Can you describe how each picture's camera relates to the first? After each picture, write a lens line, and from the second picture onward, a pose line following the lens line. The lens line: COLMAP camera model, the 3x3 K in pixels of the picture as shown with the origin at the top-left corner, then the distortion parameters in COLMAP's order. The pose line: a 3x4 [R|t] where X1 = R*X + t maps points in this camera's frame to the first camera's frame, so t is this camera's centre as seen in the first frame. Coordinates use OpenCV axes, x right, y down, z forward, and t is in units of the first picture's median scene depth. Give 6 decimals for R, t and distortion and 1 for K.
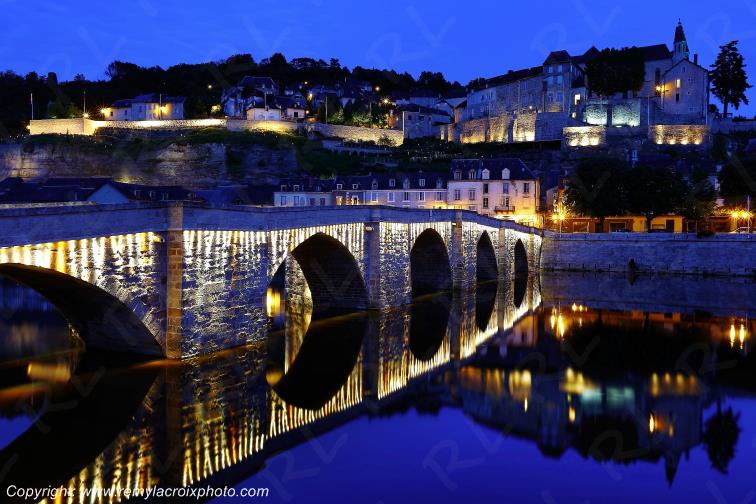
lens RADIAL K [[648.2, 0, 378.0], [0, 648.2, 252.0], [0, 0, 1]] dist [-0.005778, 0.089750]
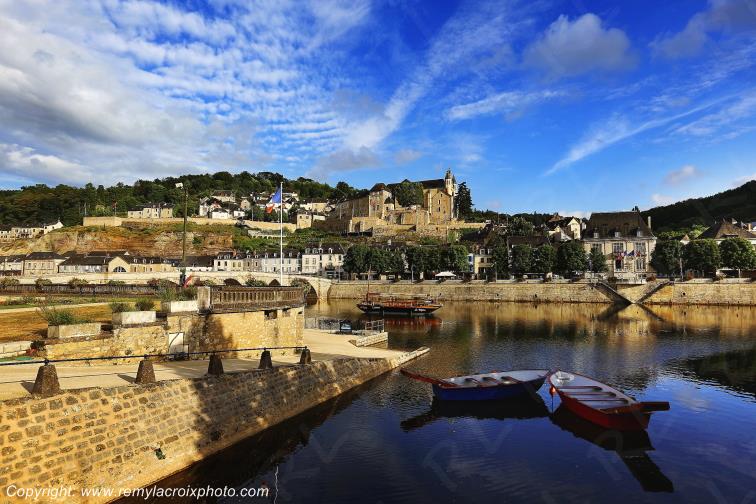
lens RADIAL K [[450.6, 0, 378.0], [0, 450.6, 252.0], [0, 0, 1]] dist [-0.002924, -0.000933]
pose [[0.996396, 0.001699, 0.084804, 0.168849], [0.006119, 0.995755, -0.091840, 0.008067], [-0.084600, 0.092028, 0.992156, -0.285543]]
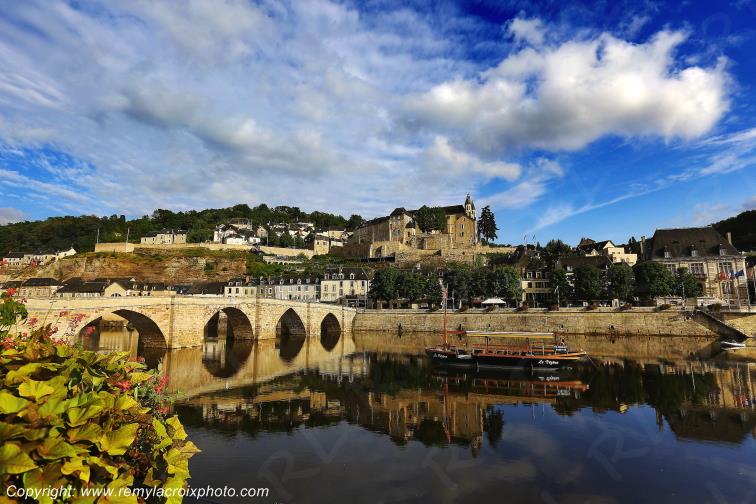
lens RADIAL K [[399.8, 0, 378.0], [0, 399.8, 252.0], [0, 0, 1]] dist [-0.022530, 0.001827]
pose [[0.997190, 0.004860, 0.074761, 0.139012], [0.007877, 0.985561, -0.169138, 0.001017], [-0.074503, 0.169252, 0.982753, -0.079187]]
